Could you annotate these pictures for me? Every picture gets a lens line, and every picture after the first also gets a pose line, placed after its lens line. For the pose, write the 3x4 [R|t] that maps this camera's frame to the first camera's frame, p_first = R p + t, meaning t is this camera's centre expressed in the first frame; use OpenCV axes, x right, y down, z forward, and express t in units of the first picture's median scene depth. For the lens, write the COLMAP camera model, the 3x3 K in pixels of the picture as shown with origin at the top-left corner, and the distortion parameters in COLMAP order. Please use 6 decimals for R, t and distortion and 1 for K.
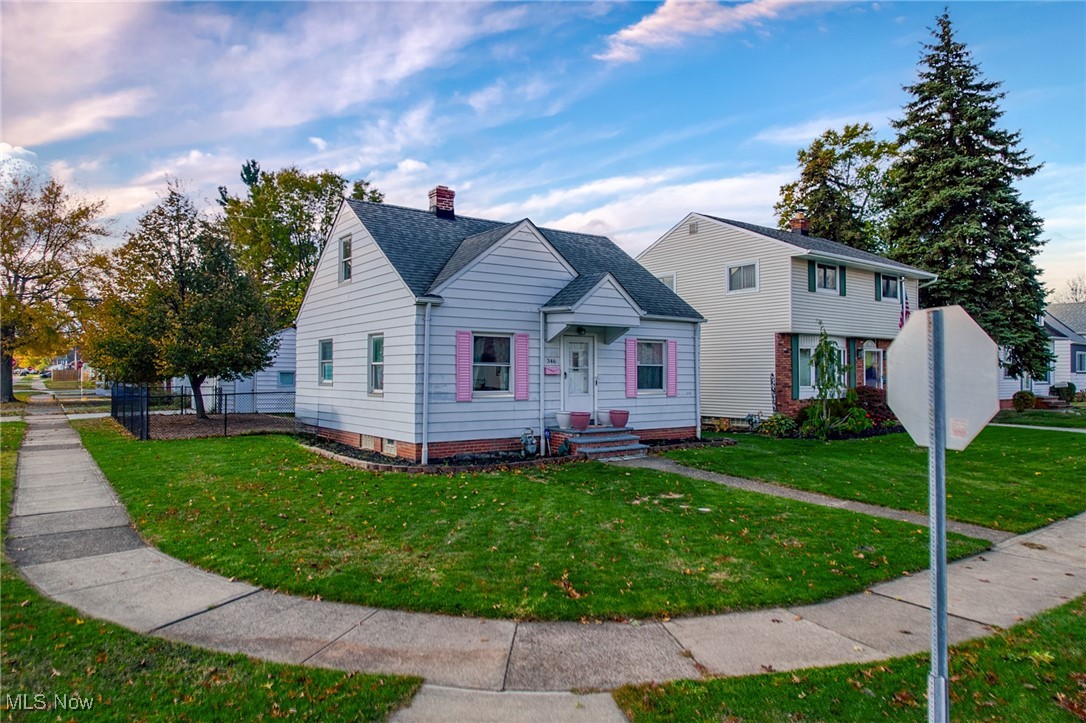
lens RADIAL K [[679.2, 0, 543.0], [0, 679.2, 361.5], [0, 0, 1]] dist [-0.041782, 0.034727]
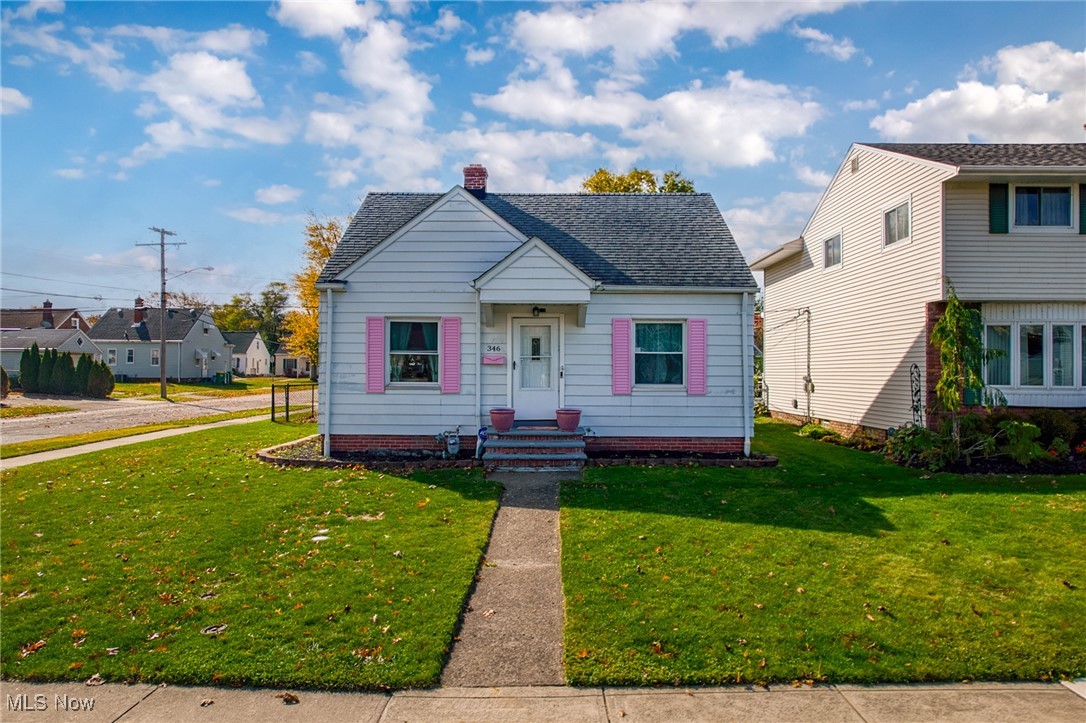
lens RADIAL K [[679.2, 0, 543.0], [0, 679.2, 361.5], [0, 0, 1]] dist [-0.041782, 0.034727]
pose [[0.815366, -0.003069, -0.578937, 0.564506], [0.007538, 0.999957, 0.005316, 0.011920], [0.578896, -0.008698, 0.815355, 0.349753]]
